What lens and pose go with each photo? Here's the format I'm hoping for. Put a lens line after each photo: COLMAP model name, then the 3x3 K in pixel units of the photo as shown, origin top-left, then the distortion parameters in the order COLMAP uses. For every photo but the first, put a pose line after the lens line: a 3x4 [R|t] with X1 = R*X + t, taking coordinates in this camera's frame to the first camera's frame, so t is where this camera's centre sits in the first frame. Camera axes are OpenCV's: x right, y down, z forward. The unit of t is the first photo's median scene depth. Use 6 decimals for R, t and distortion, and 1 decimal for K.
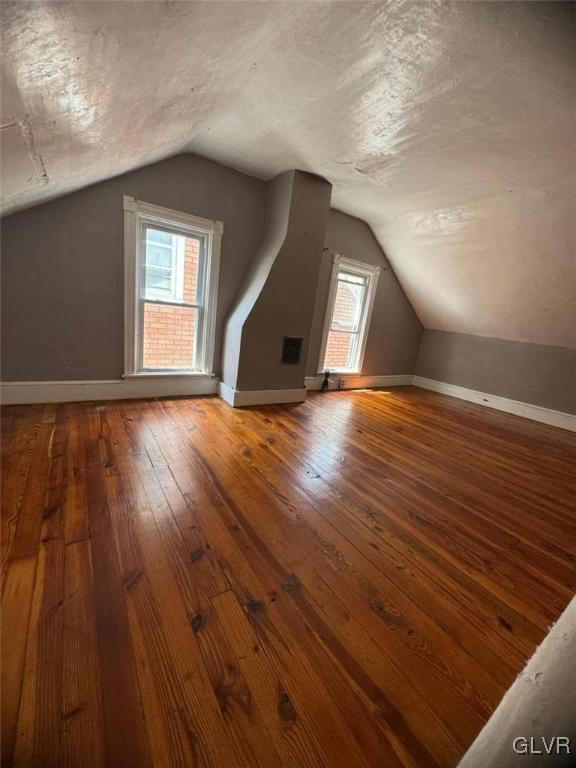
lens RADIAL K [[307.9, 0, 288.0], [0, 307.9, 384.0], [0, 0, 1]] dist [-0.000214, -0.000172]
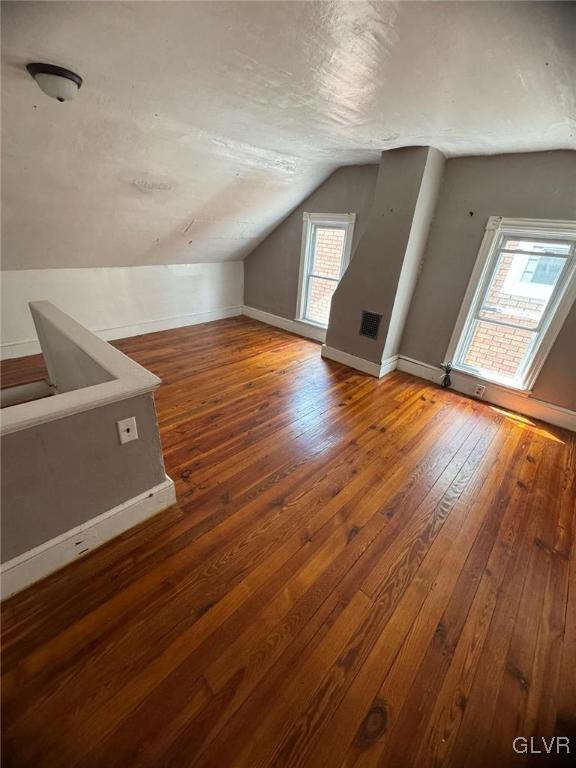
lens RADIAL K [[307.9, 0, 288.0], [0, 307.9, 384.0], [0, 0, 1]] dist [-0.000214, -0.000172]
pose [[0.227772, 0.338404, -0.913018, 1.127506], [-0.264596, 0.923893, 0.276426, -0.154737], [0.937074, 0.178619, 0.299978, 0.492173]]
